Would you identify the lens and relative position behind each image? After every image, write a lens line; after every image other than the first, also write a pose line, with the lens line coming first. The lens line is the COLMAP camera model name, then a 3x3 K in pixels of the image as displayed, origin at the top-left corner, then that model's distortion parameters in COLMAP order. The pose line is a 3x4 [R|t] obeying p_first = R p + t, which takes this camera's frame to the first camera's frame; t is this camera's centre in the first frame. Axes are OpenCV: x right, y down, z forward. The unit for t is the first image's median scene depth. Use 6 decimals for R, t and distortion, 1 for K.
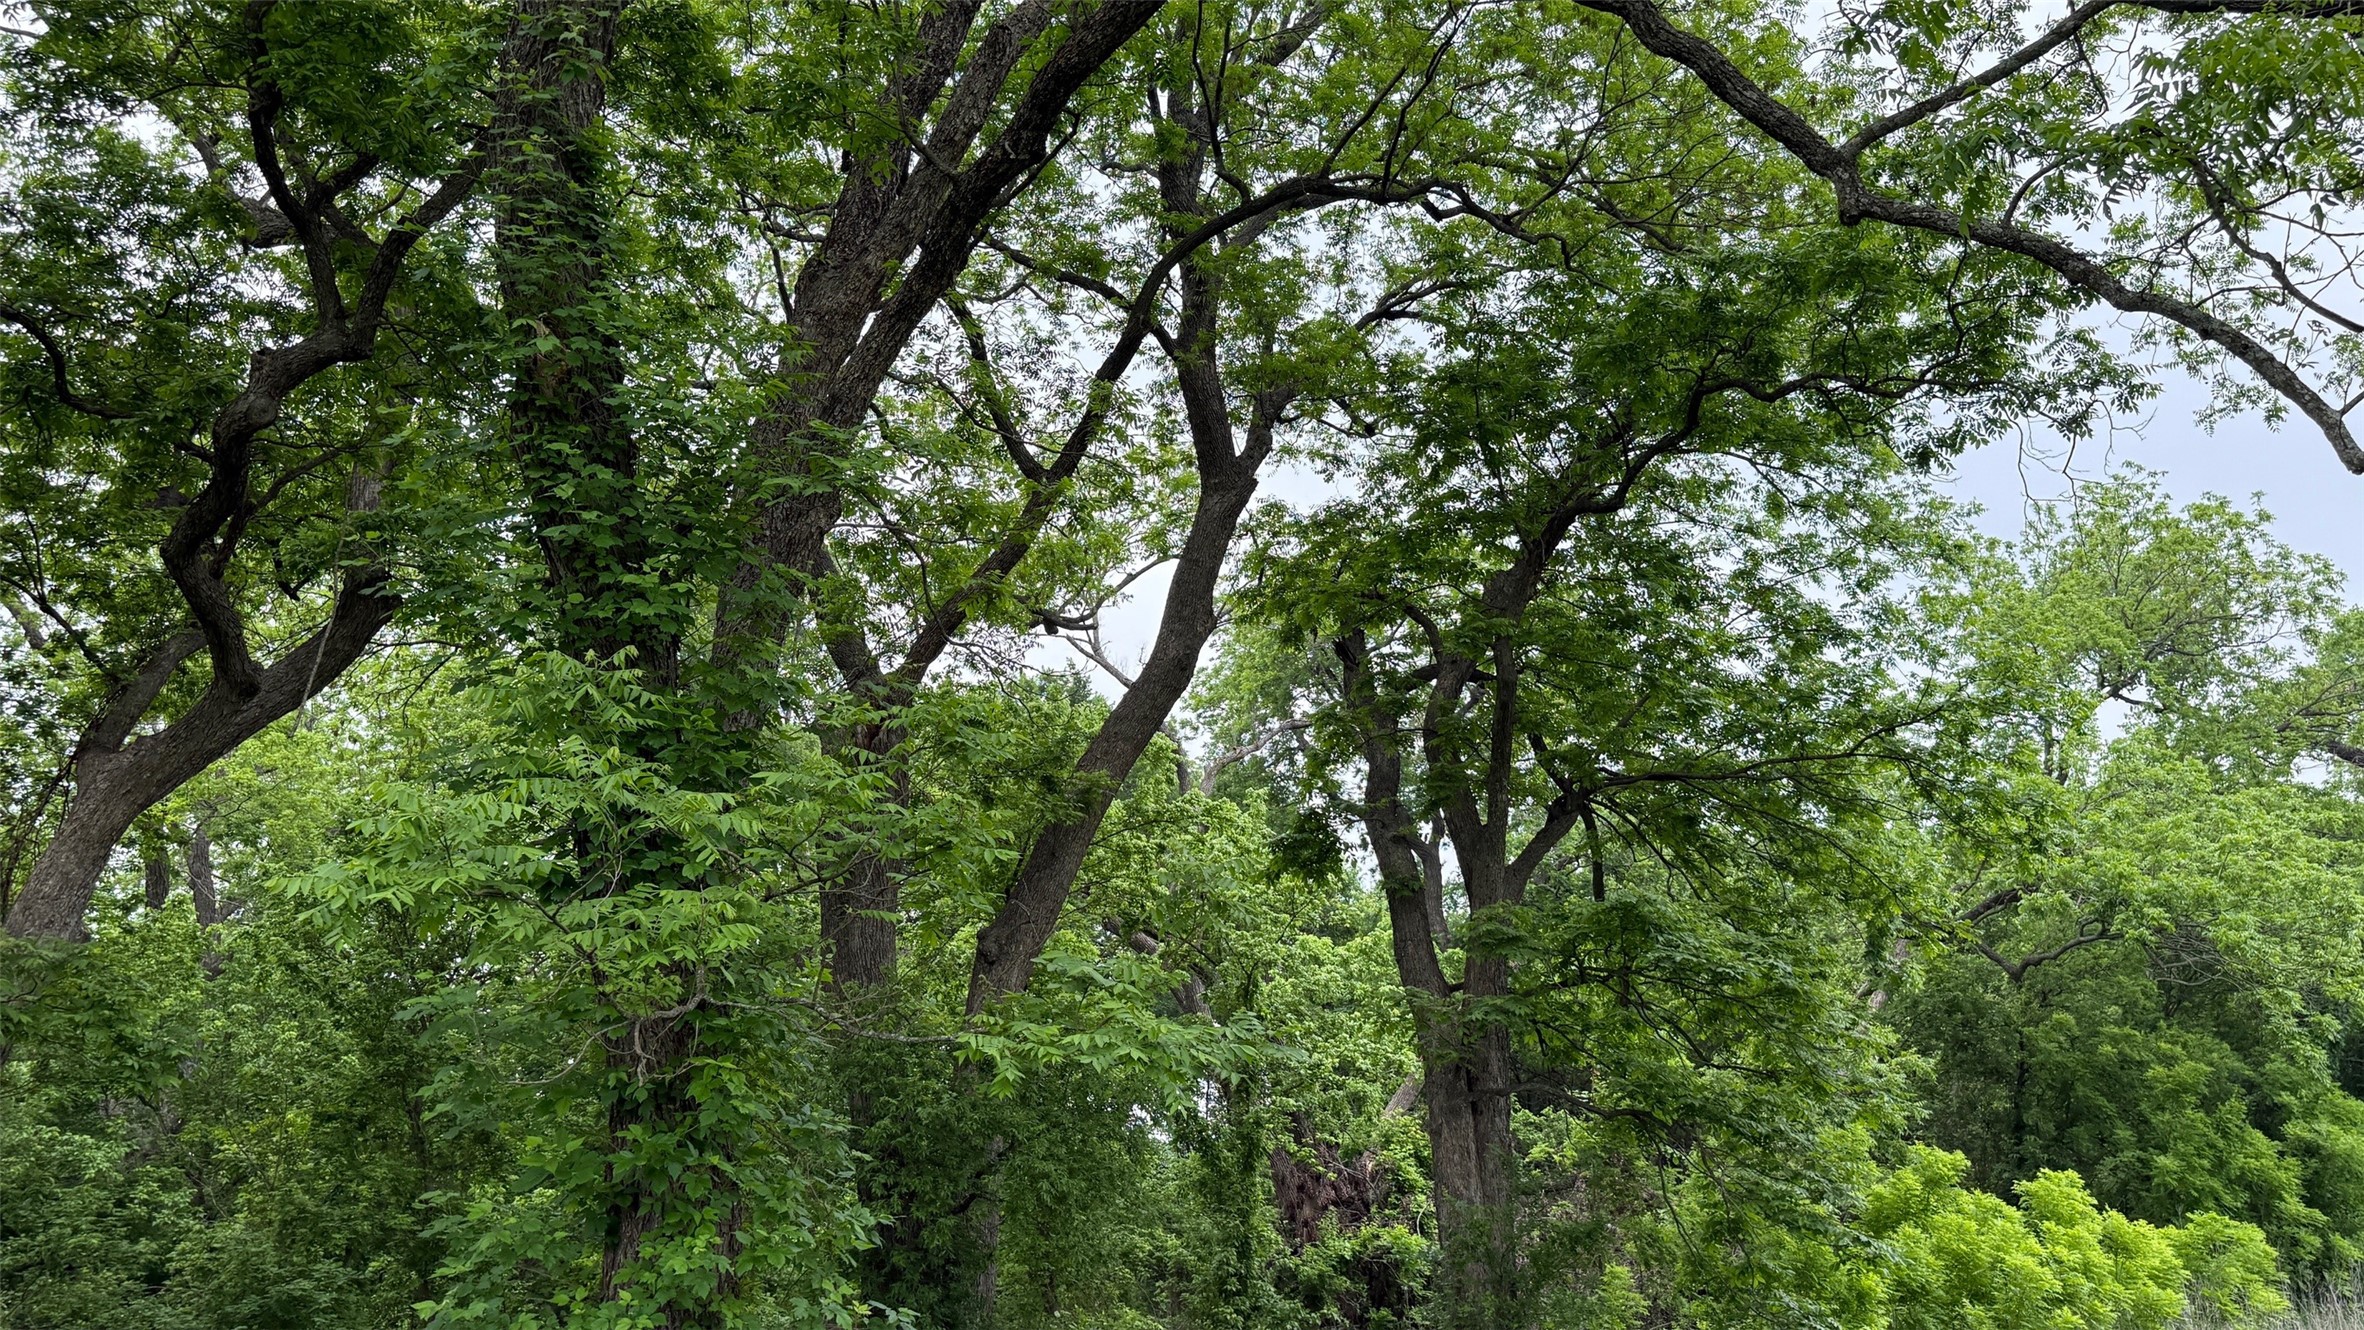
lens RADIAL K [[1946.8, 0, 1182.7], [0, 1946.8, 665.1], [0, 0, 1]] dist [-0.000744, 0.003528]
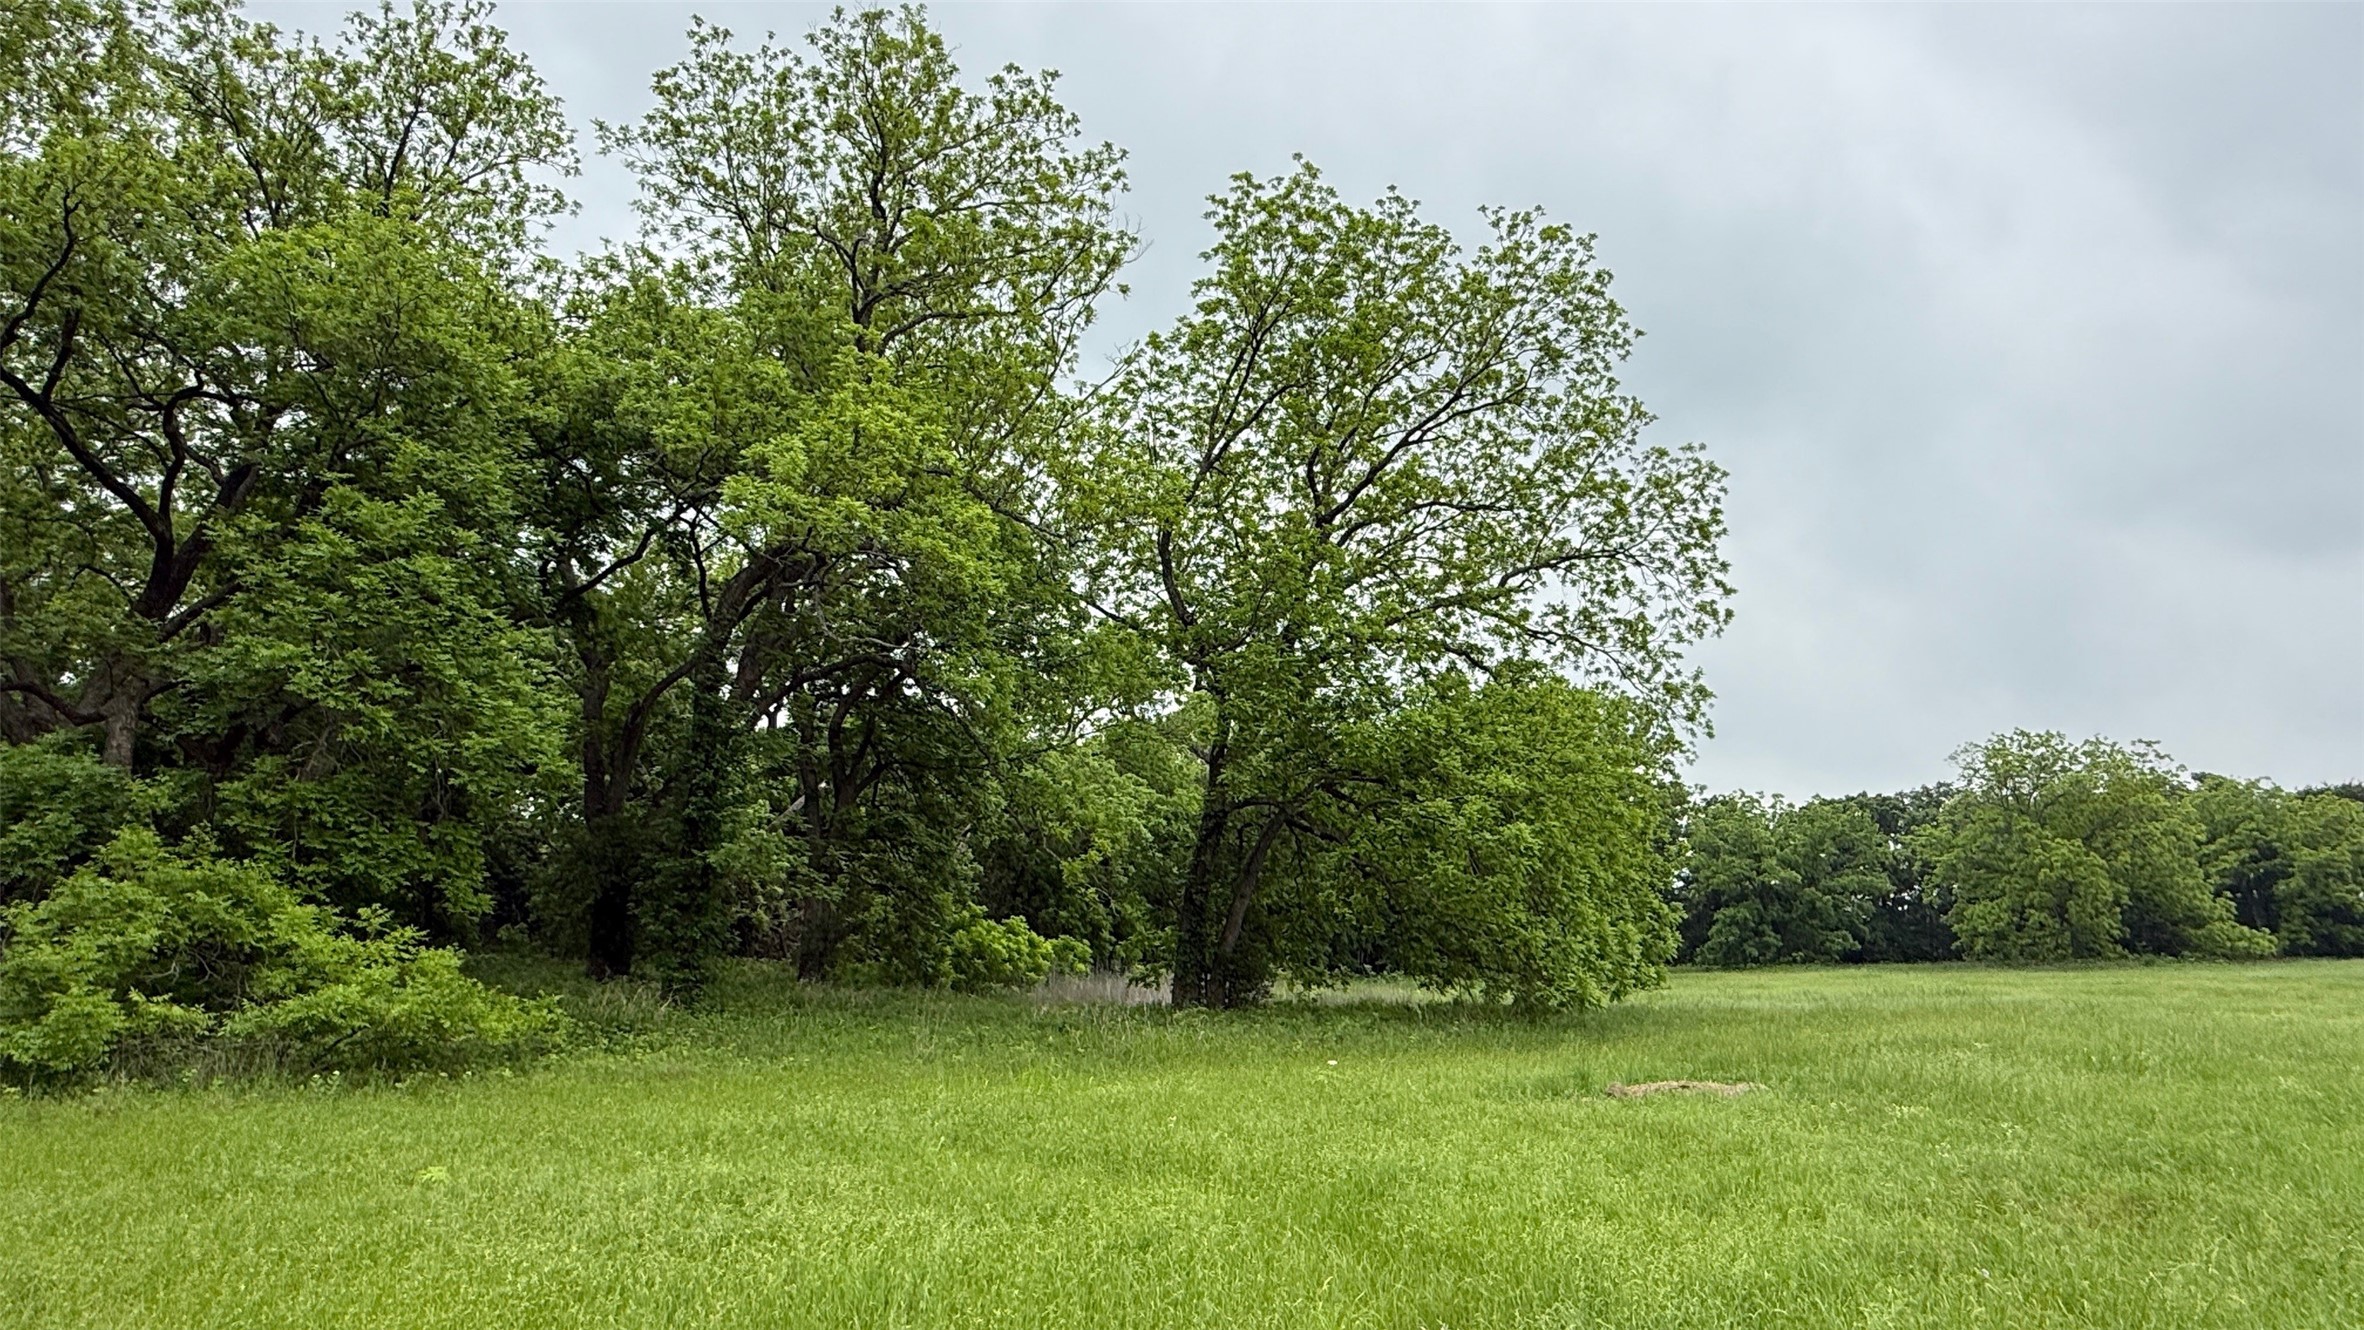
lens RADIAL K [[1387.5, 0, 1184.5], [0, 1387.5, 658.2], [0, 0, 1]] dist [0.001901, -0.004204]
pose [[0.871134, 0.175108, 0.458763, -0.303705], [-0.219854, 0.974470, 0.045526, -0.232351], [-0.439079, -0.140520, 0.887392, -0.779187]]
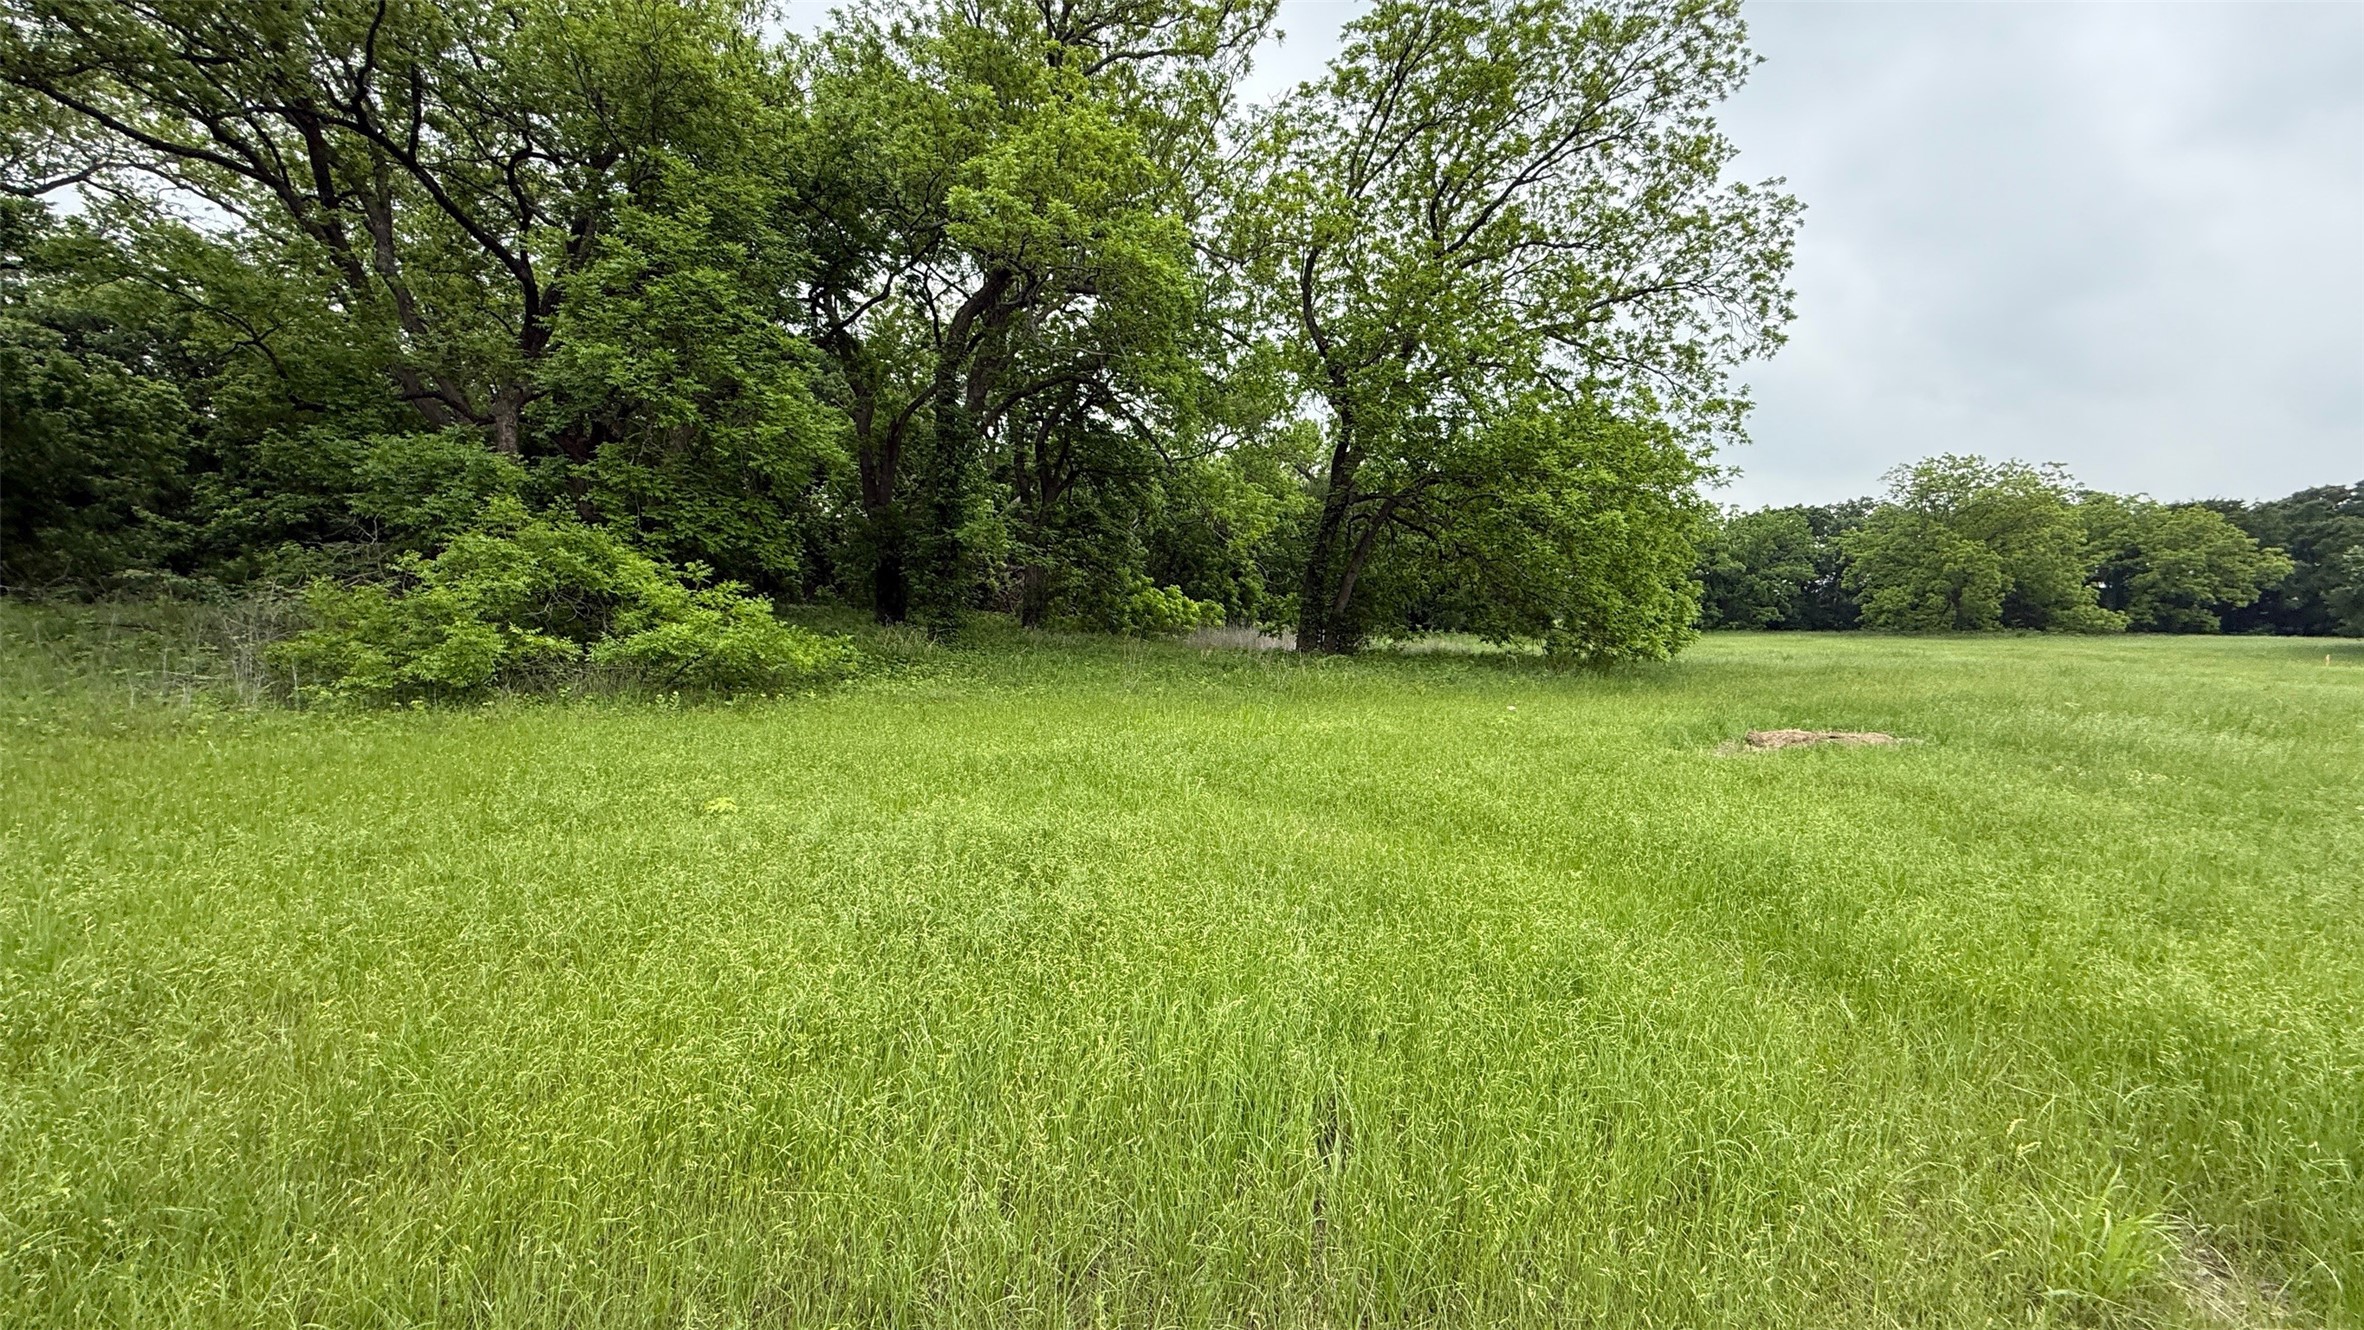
lens RADIAL K [[954.9, 0, 1177.3], [0, 954.9, 673.0], [0, 0, 1]] dist [0.001757, -0.000205]
pose [[0.912653, 0.067008, 0.403205, -0.280283], [-0.211513, 0.921542, 0.325610, -0.185334], [-0.349752, -0.382452, 0.855221, -0.645617]]
